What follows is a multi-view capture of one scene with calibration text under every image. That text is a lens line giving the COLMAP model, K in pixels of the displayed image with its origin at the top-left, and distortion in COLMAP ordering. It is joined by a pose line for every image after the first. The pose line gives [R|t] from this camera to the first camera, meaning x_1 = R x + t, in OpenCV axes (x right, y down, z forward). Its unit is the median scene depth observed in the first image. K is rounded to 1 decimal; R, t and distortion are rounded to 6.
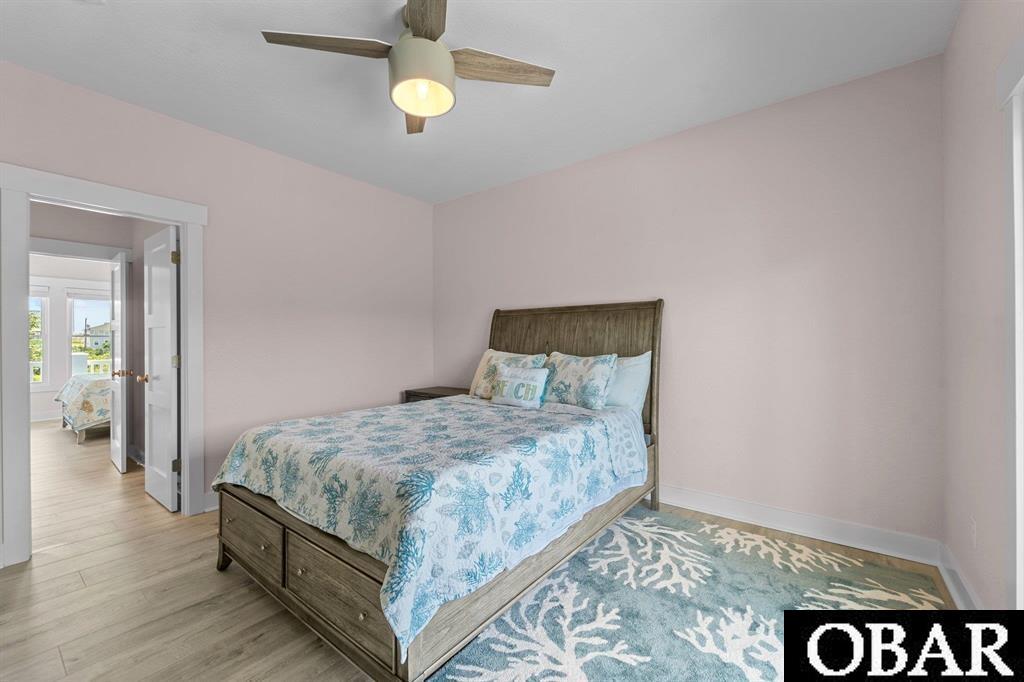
lens RADIAL K [[416.5, 0, 515.9], [0, 416.5, 343.9], [0, 0, 1]] dist [-0.000603, -0.000052]
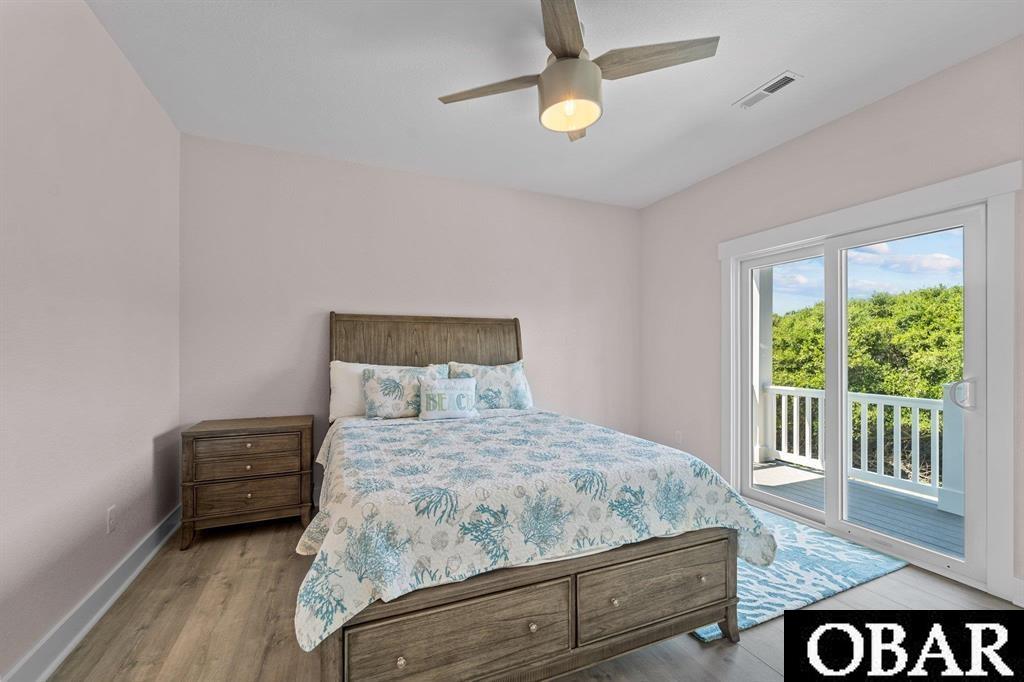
lens RADIAL K [[416.5, 0, 515.9], [0, 416.5, 343.9], [0, 0, 1]] dist [-0.000603, -0.000052]
pose [[0.493552, 0.016361, 0.869562, -0.756023], [0.001081, 0.999811, -0.019426, -0.004810], [-0.869715, 0.010528, 0.493441, 0.383342]]
